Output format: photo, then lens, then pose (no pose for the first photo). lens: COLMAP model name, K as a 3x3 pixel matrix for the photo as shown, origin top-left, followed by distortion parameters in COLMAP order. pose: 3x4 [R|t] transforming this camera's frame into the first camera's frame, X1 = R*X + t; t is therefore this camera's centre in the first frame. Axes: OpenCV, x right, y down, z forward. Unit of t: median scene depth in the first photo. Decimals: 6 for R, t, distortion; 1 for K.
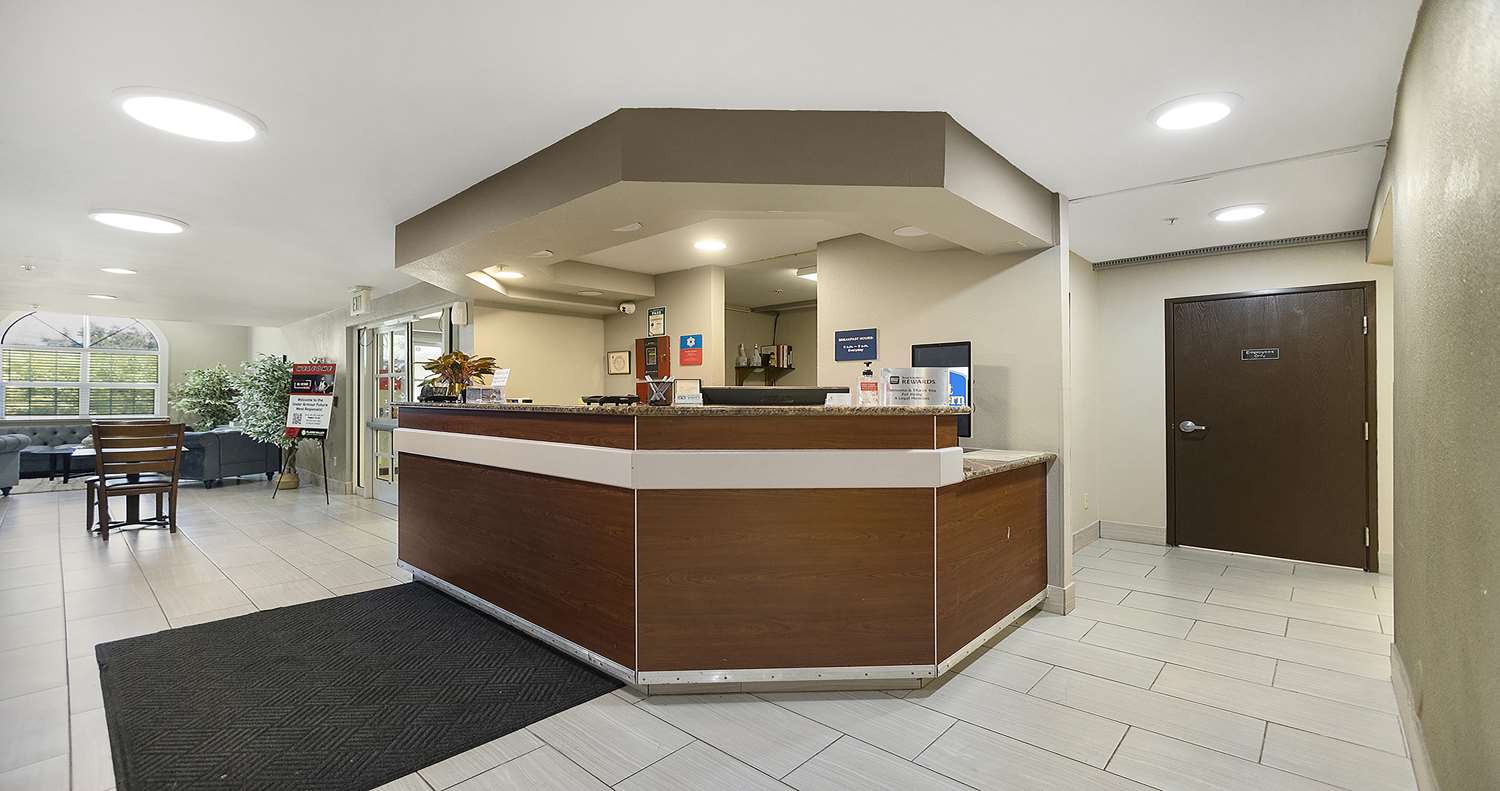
lens RADIAL K [[659.3, 0, 750.1], [0, 659.3, 396.3], [0, 0, 1]] dist [0.015432, -0.003810]
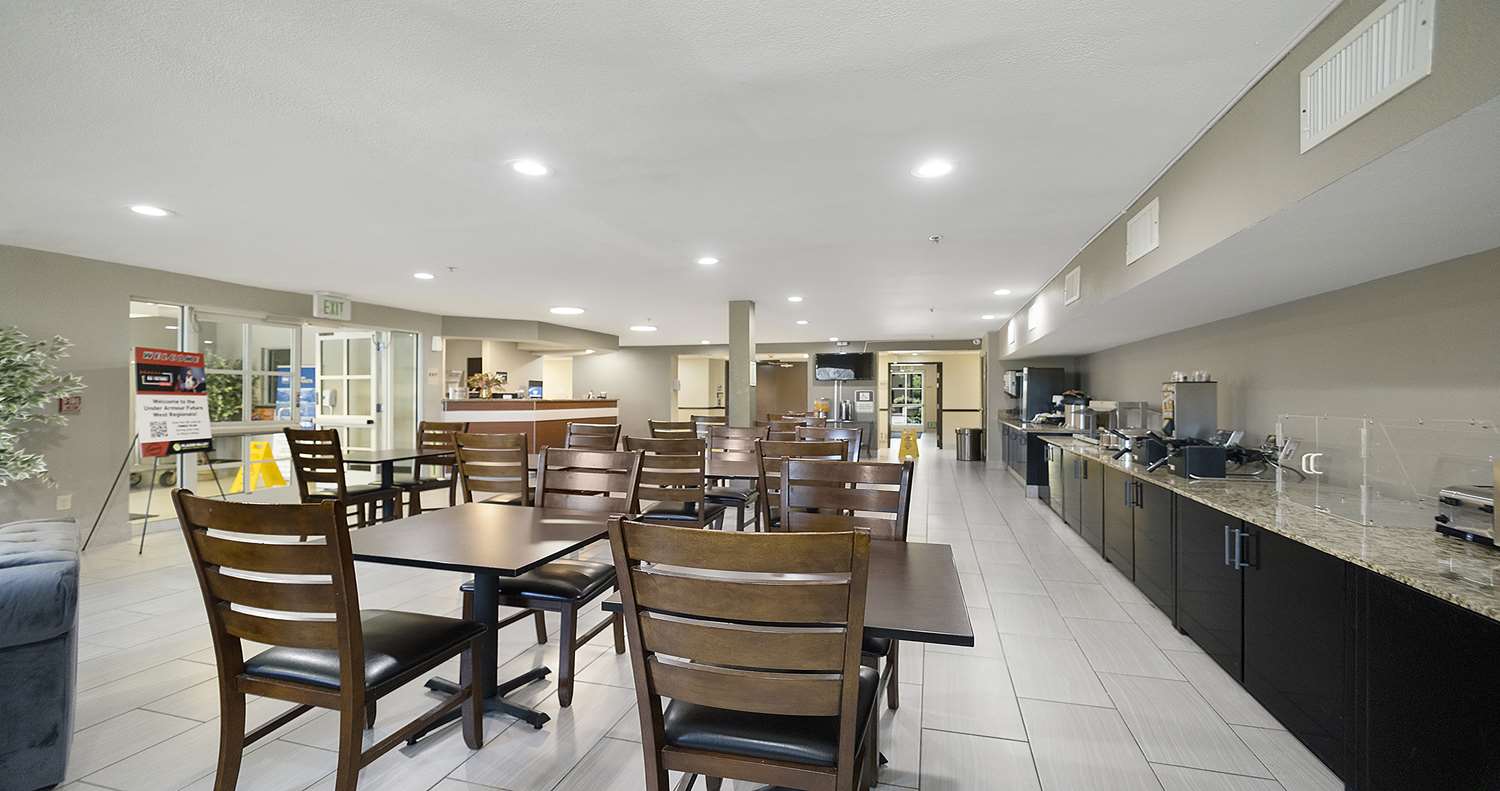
lens RADIAL K [[659.3, 0, 740.1], [0, 659.3, 394.9], [0, 0, 1]] dist [0.015432, -0.003810]
pose [[-0.460663, -0.002858, 0.887571, -1.589859], [-0.010260, 0.999945, -0.002105, -0.006252], [-0.887516, -0.010076, -0.460667, 0.792098]]
